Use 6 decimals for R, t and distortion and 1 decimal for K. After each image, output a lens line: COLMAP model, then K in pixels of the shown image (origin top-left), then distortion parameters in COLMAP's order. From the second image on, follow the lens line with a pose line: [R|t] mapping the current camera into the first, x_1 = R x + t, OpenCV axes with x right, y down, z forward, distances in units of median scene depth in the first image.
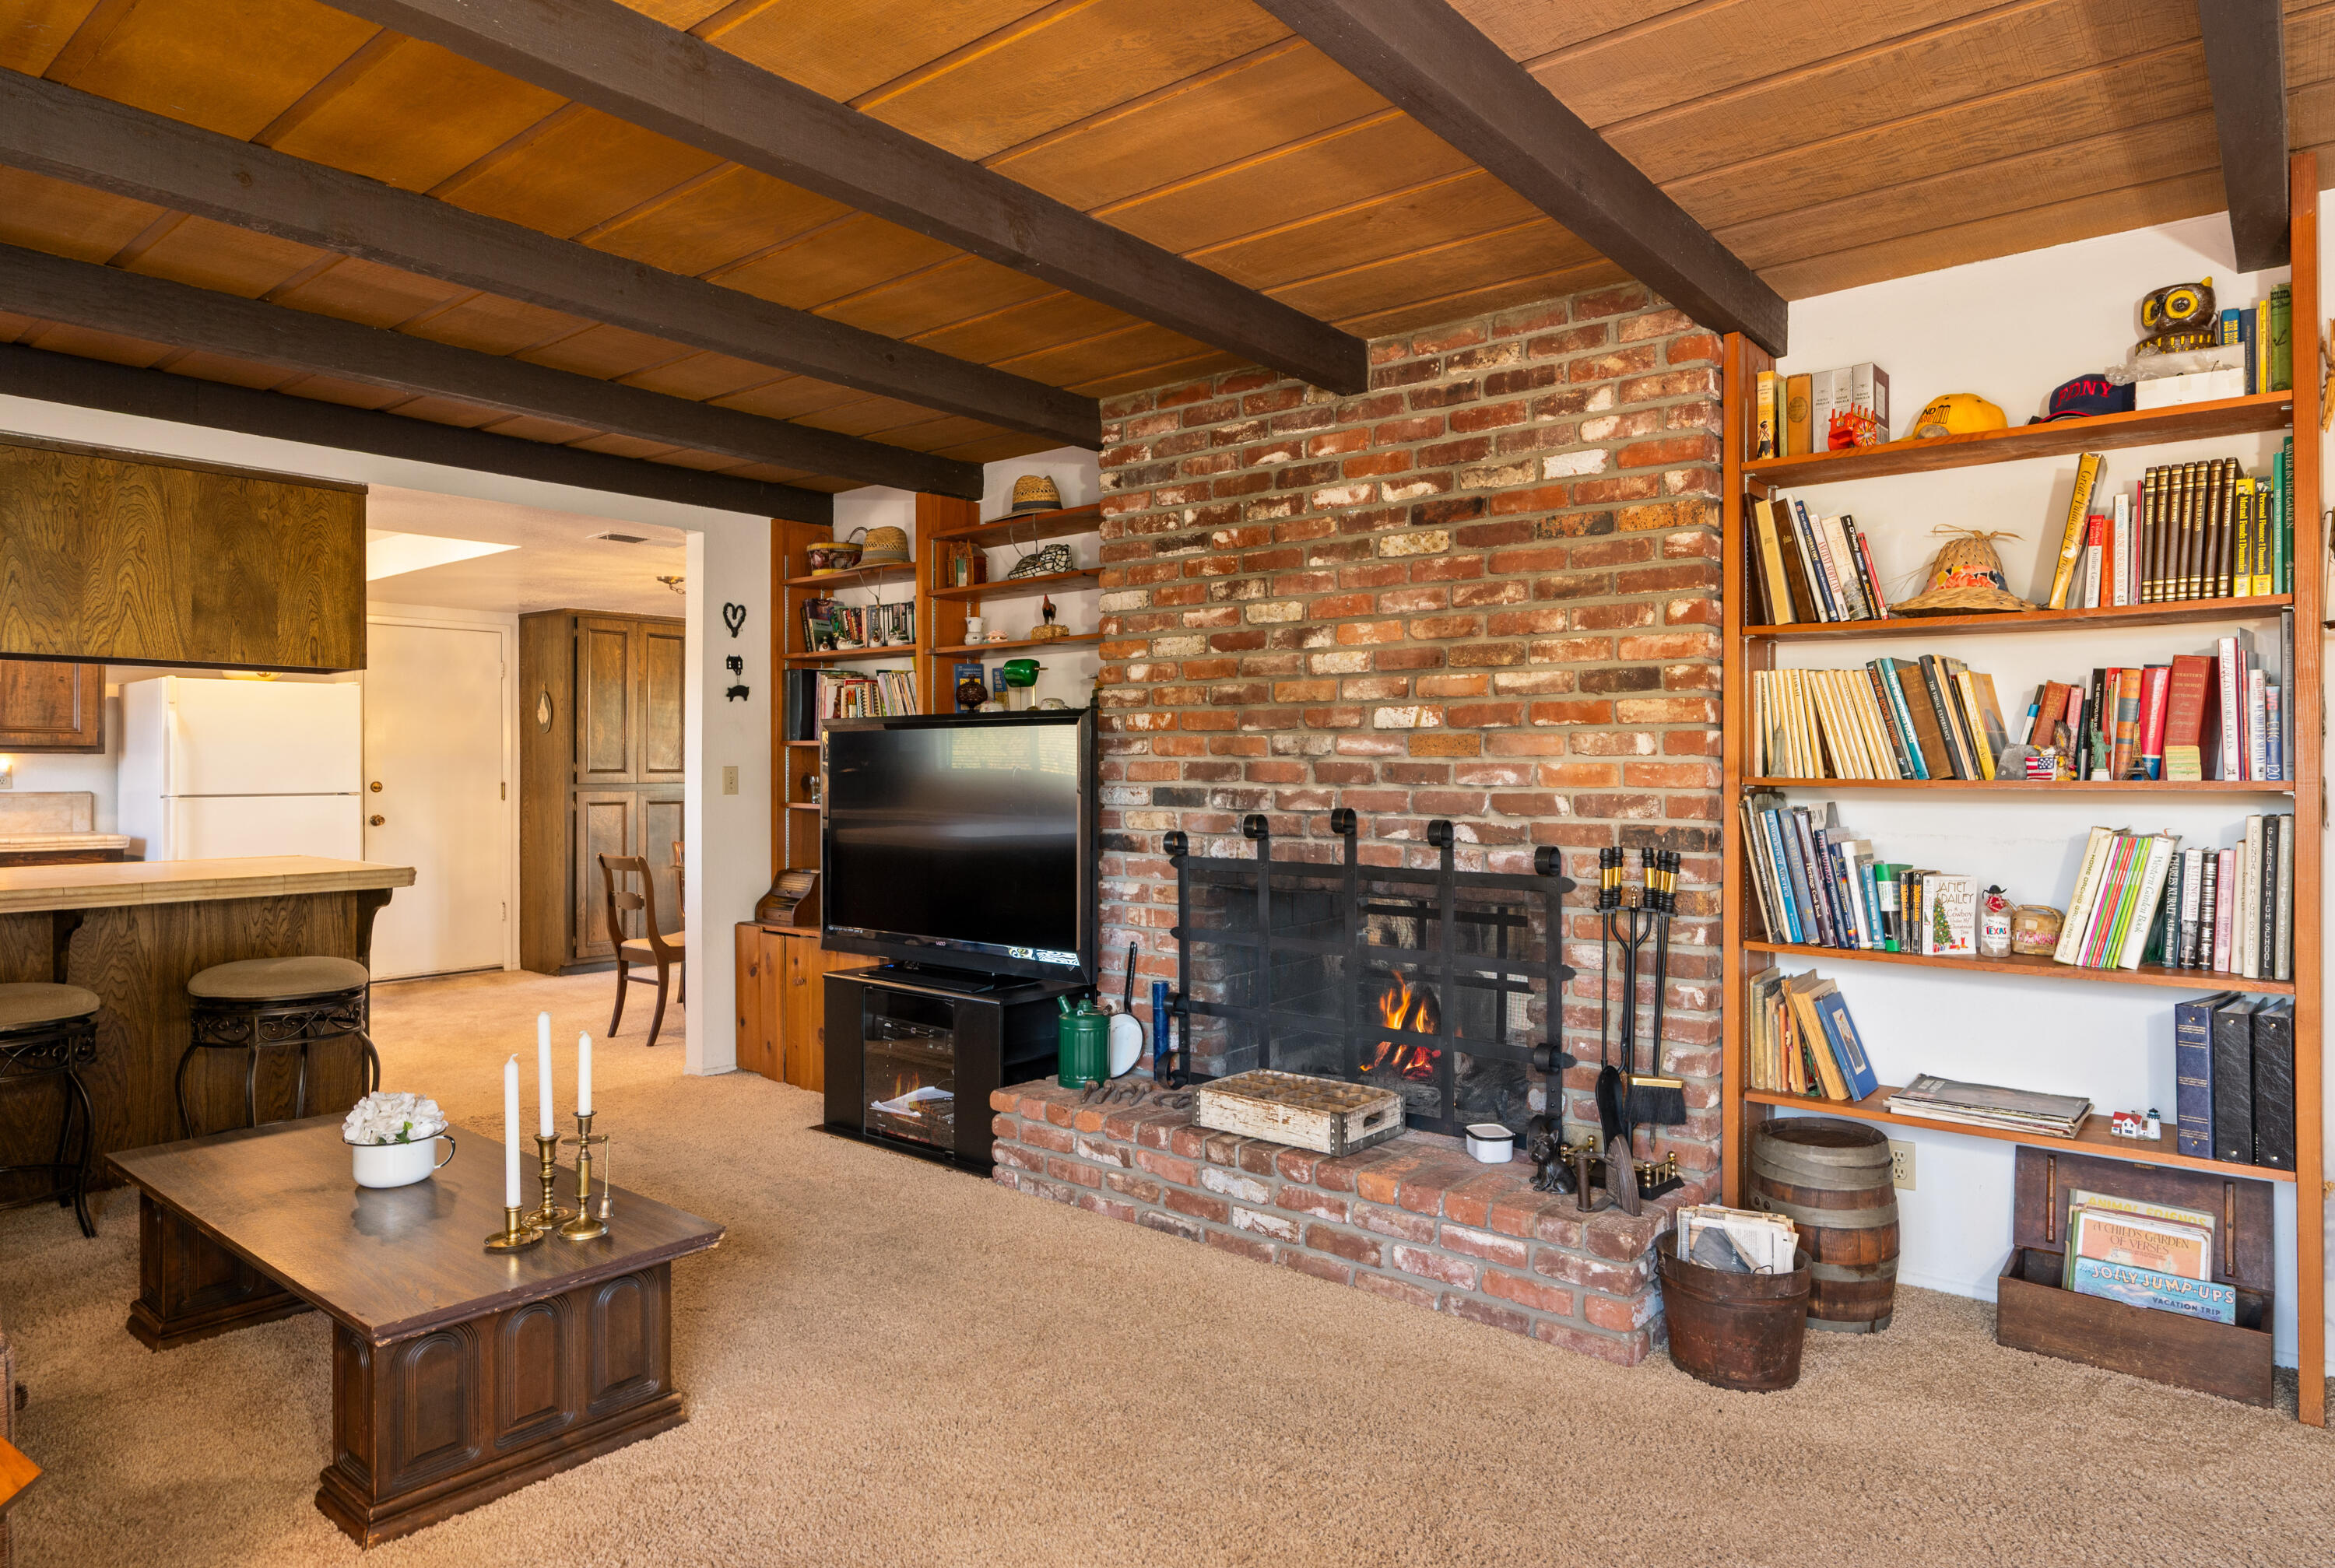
lens RADIAL K [[1359.0, 0, 1170.0], [0, 1359.0, 774.7], [0, 0, 1]] dist [0.007293, -0.000724]
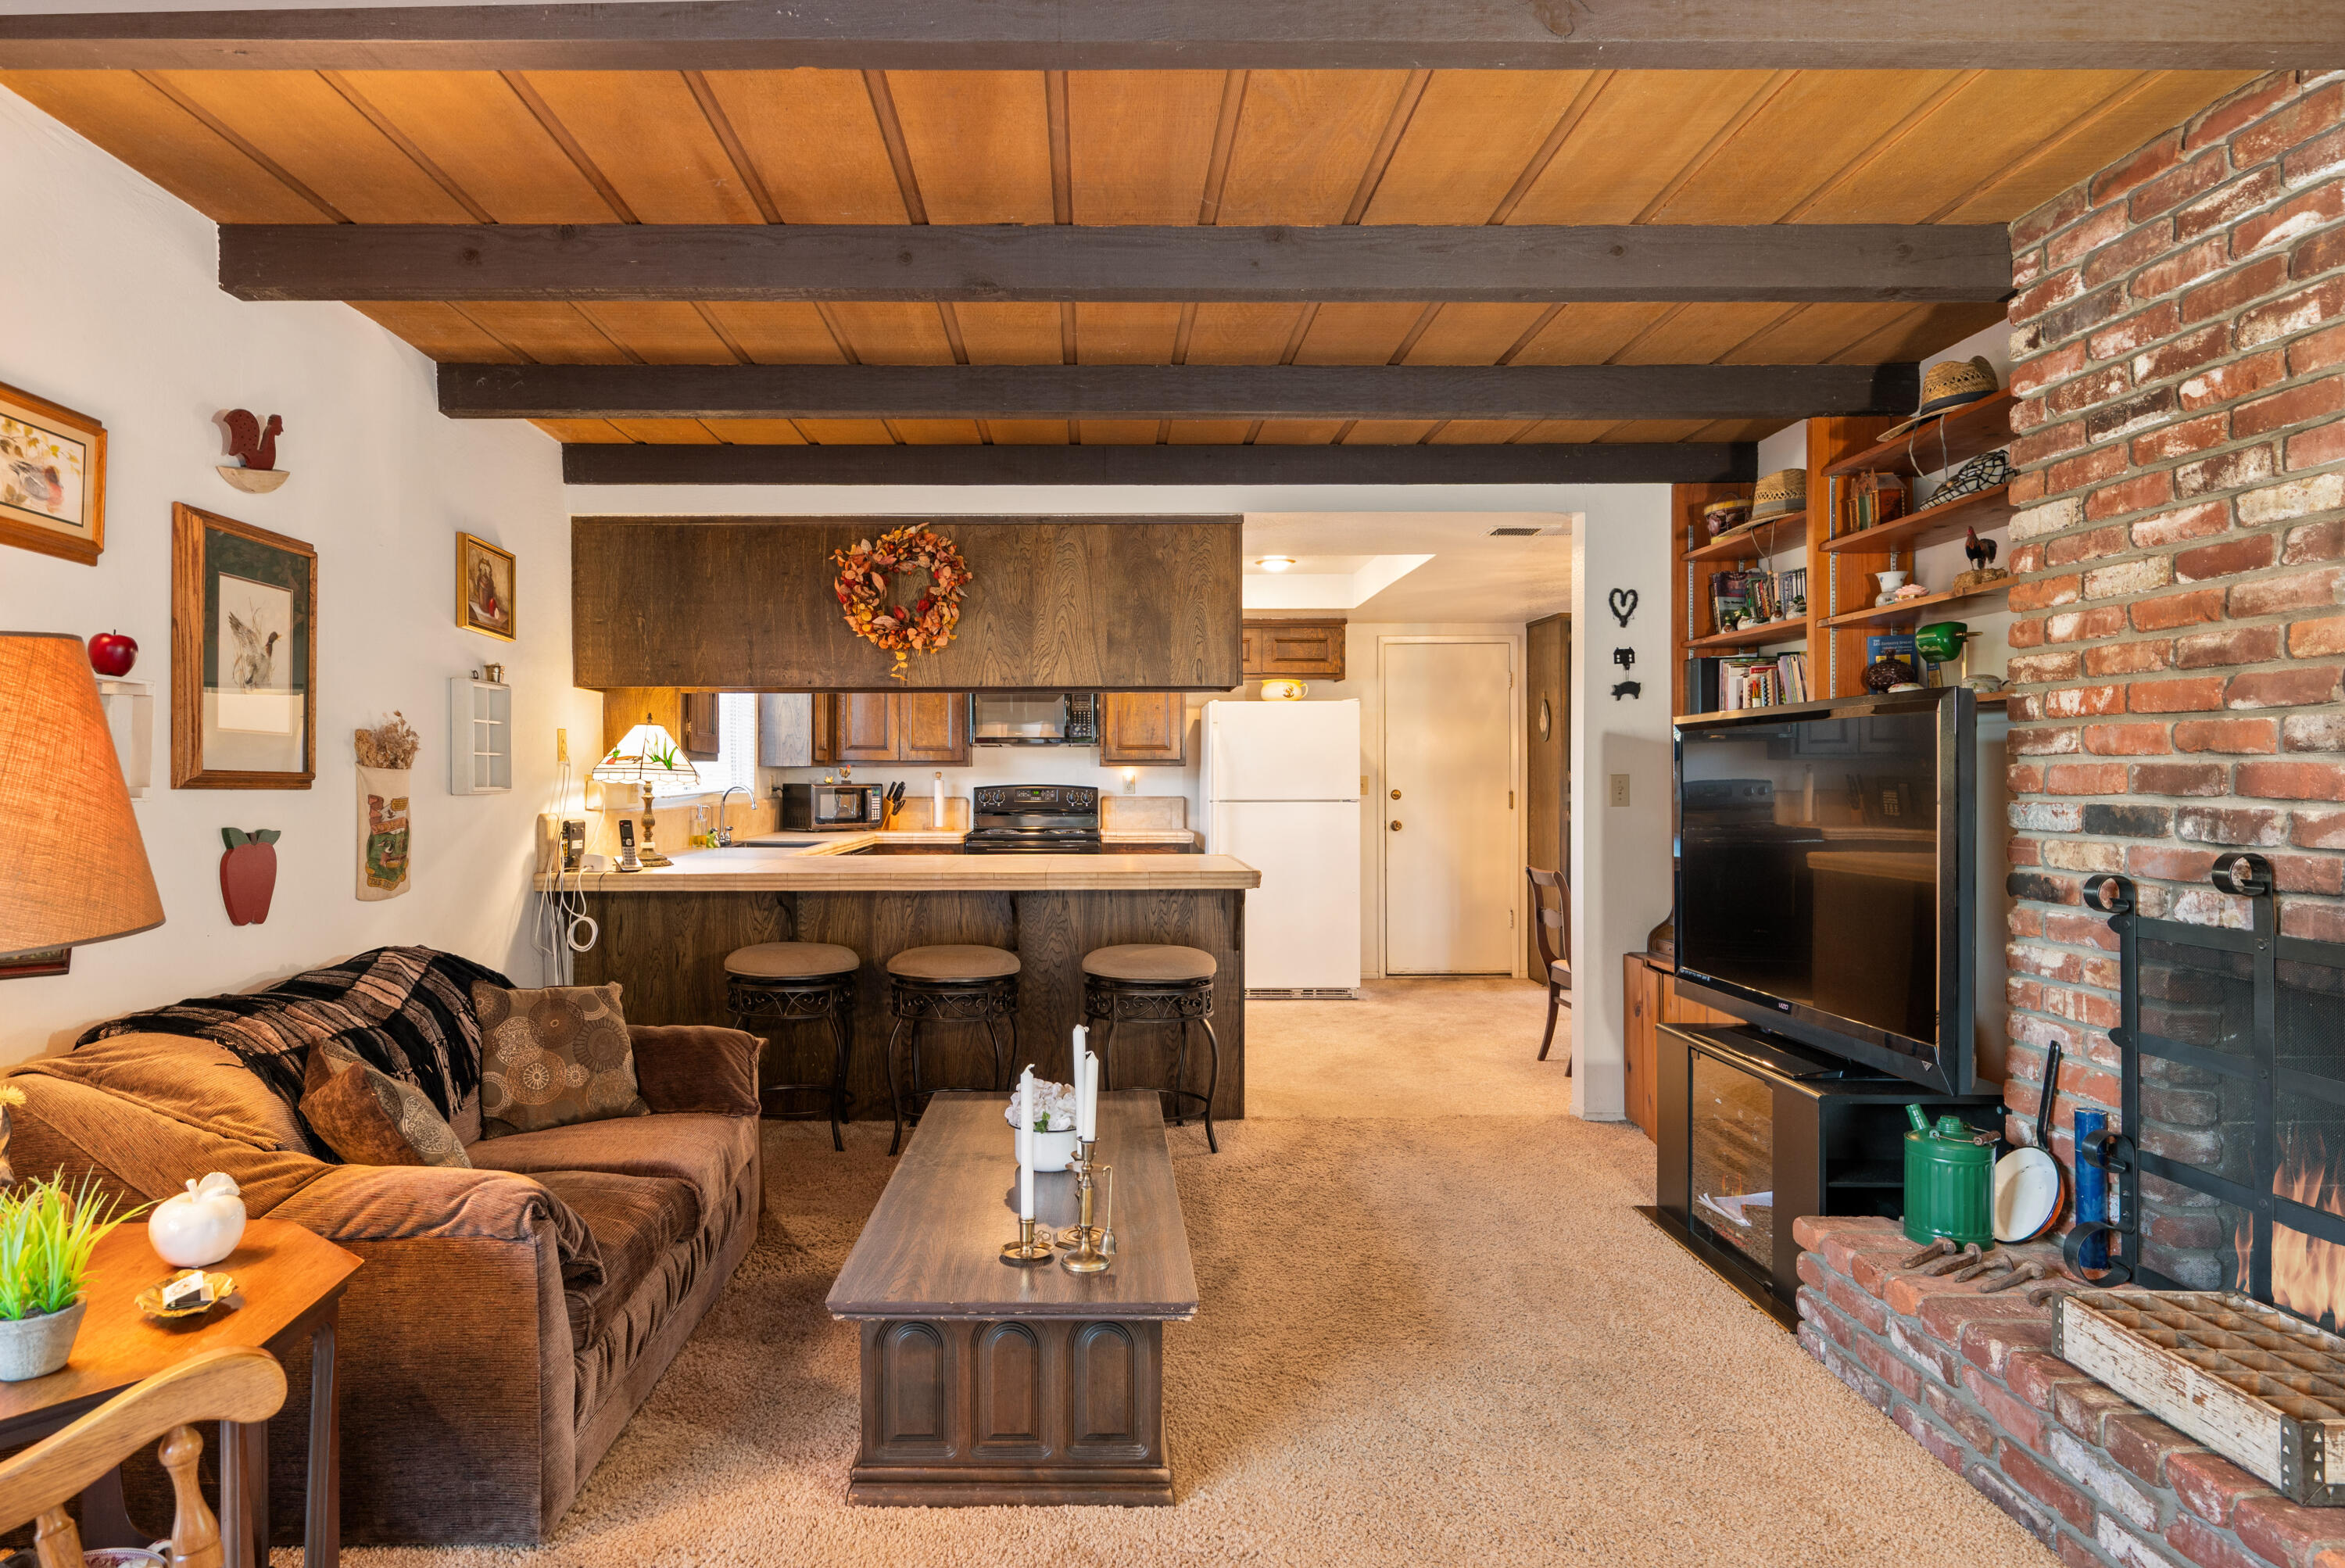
lens RADIAL K [[1364.9, 0, 1170.8], [0, 1364.9, 794.0], [0, 0, 1]] dist [0.007293, -0.000724]
pose [[0.647949, 0.007533, -0.761646, 0.204144], [-0.001971, 0.999964, 0.008213, -0.000128], [0.761681, -0.003821, 0.647941, 0.261591]]
